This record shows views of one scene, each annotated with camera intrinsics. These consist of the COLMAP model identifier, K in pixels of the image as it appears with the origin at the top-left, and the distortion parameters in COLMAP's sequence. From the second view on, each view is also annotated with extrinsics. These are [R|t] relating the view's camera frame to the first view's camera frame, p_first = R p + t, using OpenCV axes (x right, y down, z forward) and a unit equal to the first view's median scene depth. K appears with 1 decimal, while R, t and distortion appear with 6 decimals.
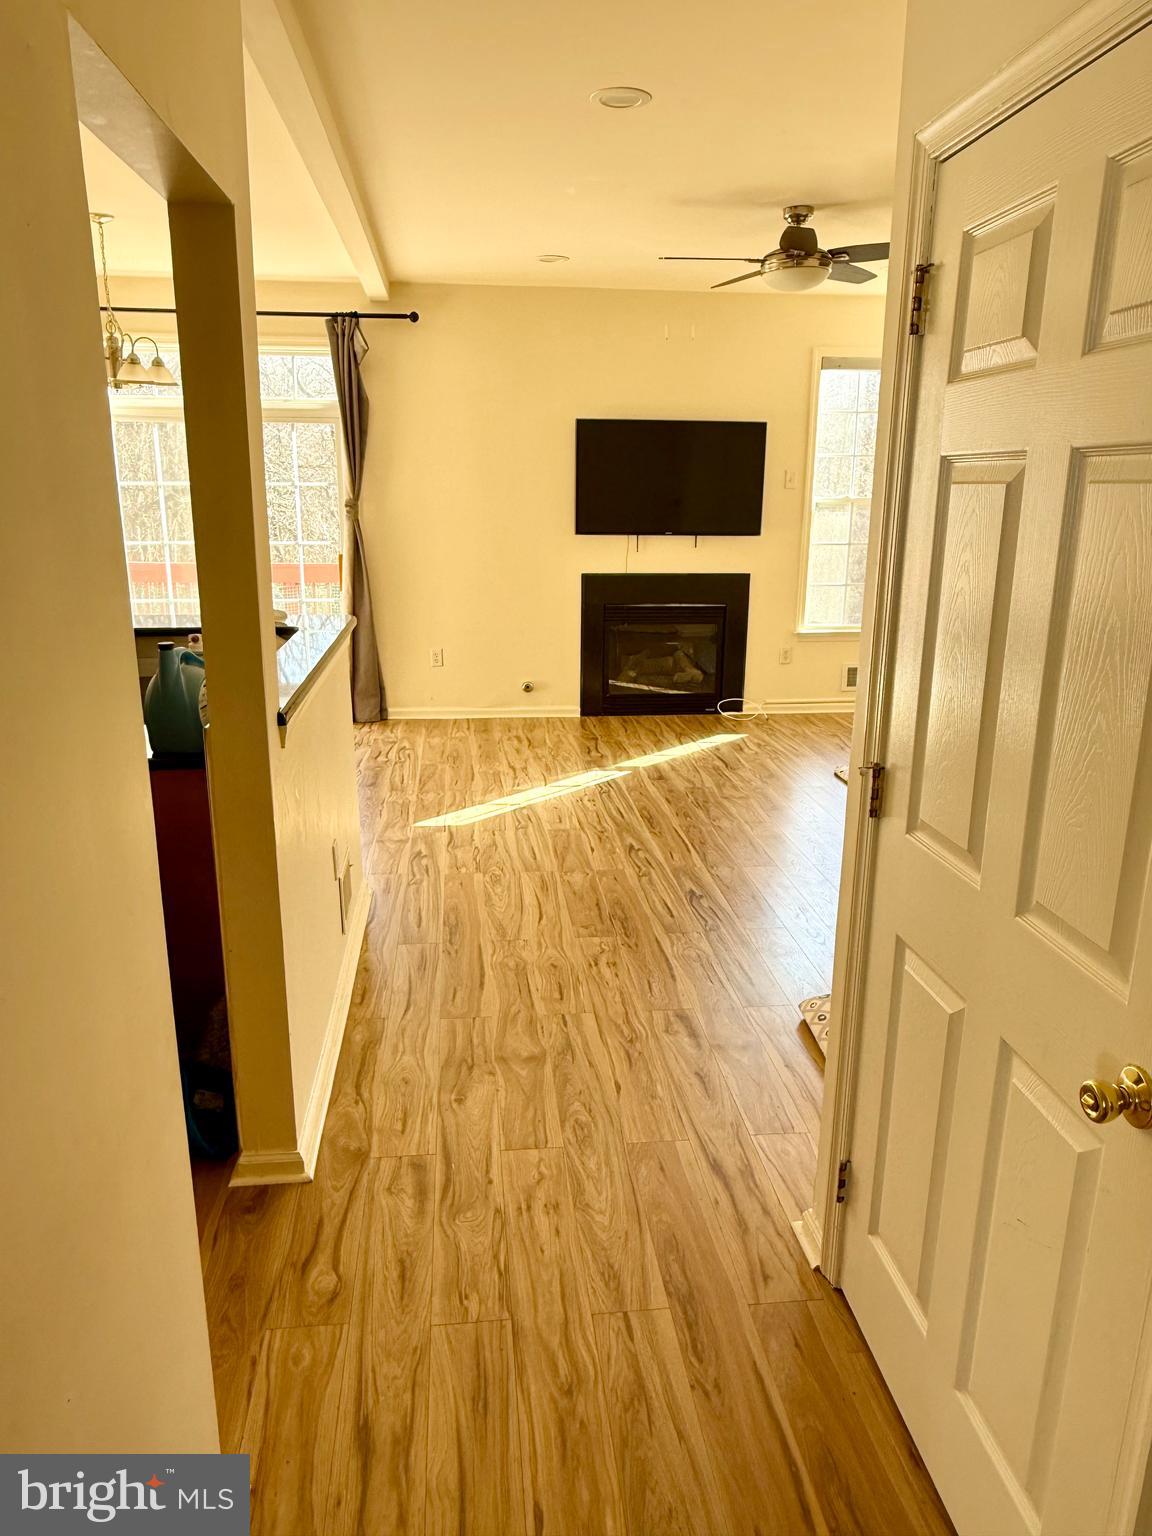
lens RADIAL K [[1067.3, 0, 576.0], [0, 1067.3, 768.0], [0, 0, 1]] dist [-0.005155, -0.004708]
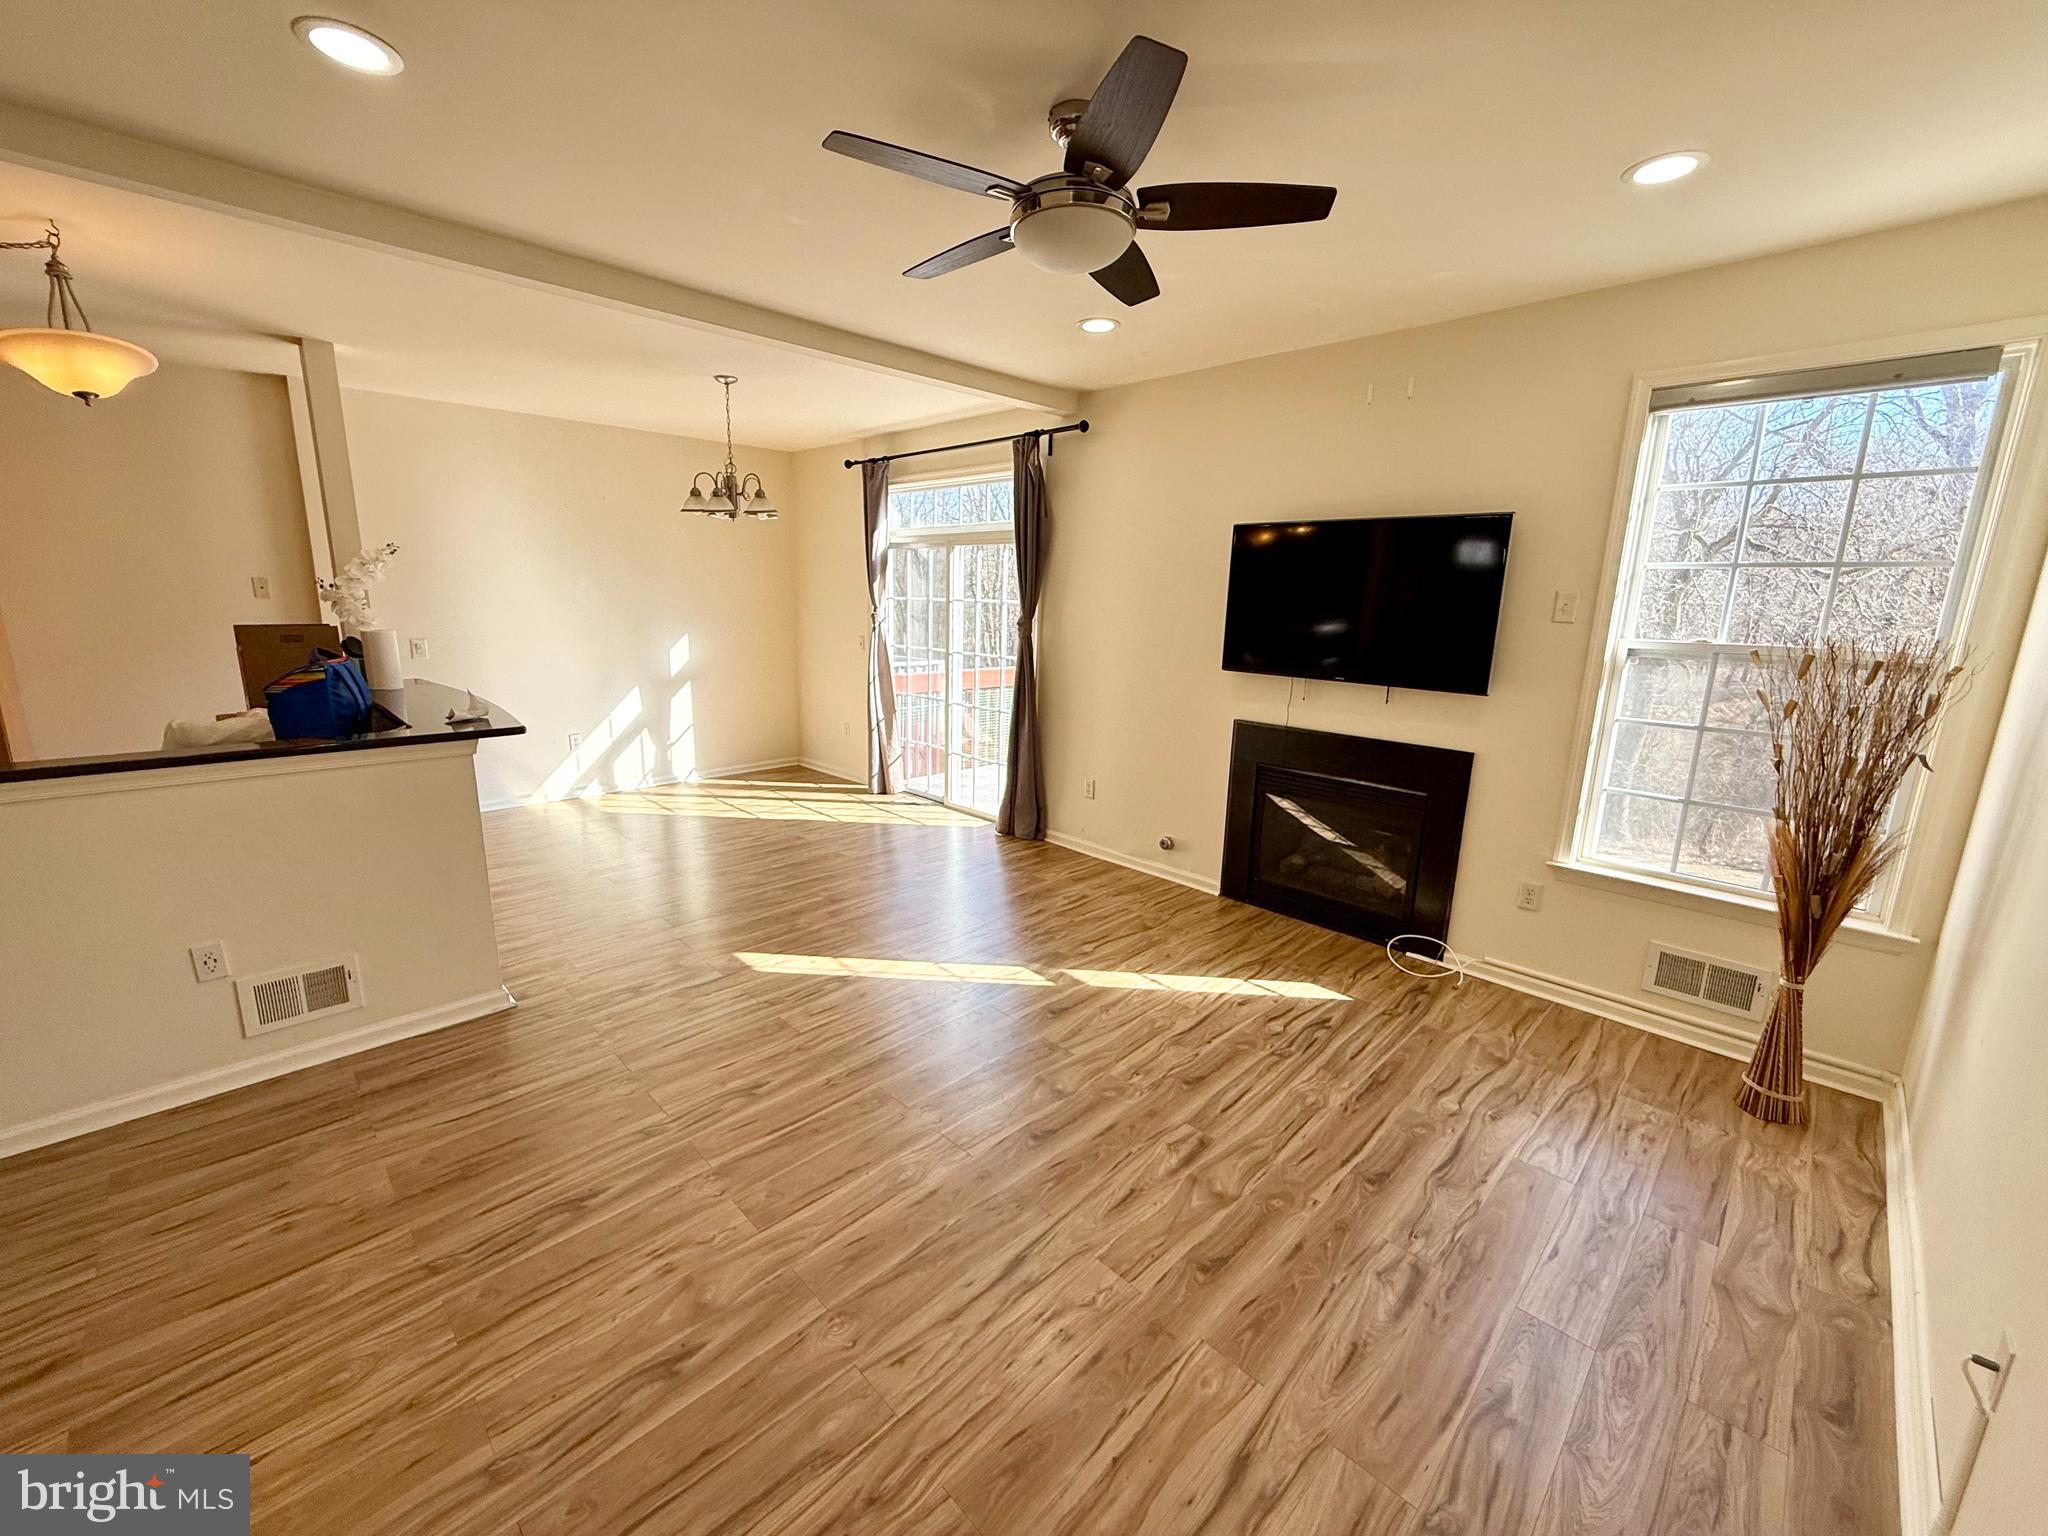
lens RADIAL K [[808.4, 0, 1022.0], [0, 808.4, 771.6], [0, 0, 1]] dist [-0.003887, 0.000546]
pose [[0.631208, 0.169690, -0.756824, 0.365257], [-0.225750, 0.973722, 0.030041, -0.127907], [0.742033, 0.151891, 0.652929, 0.502366]]
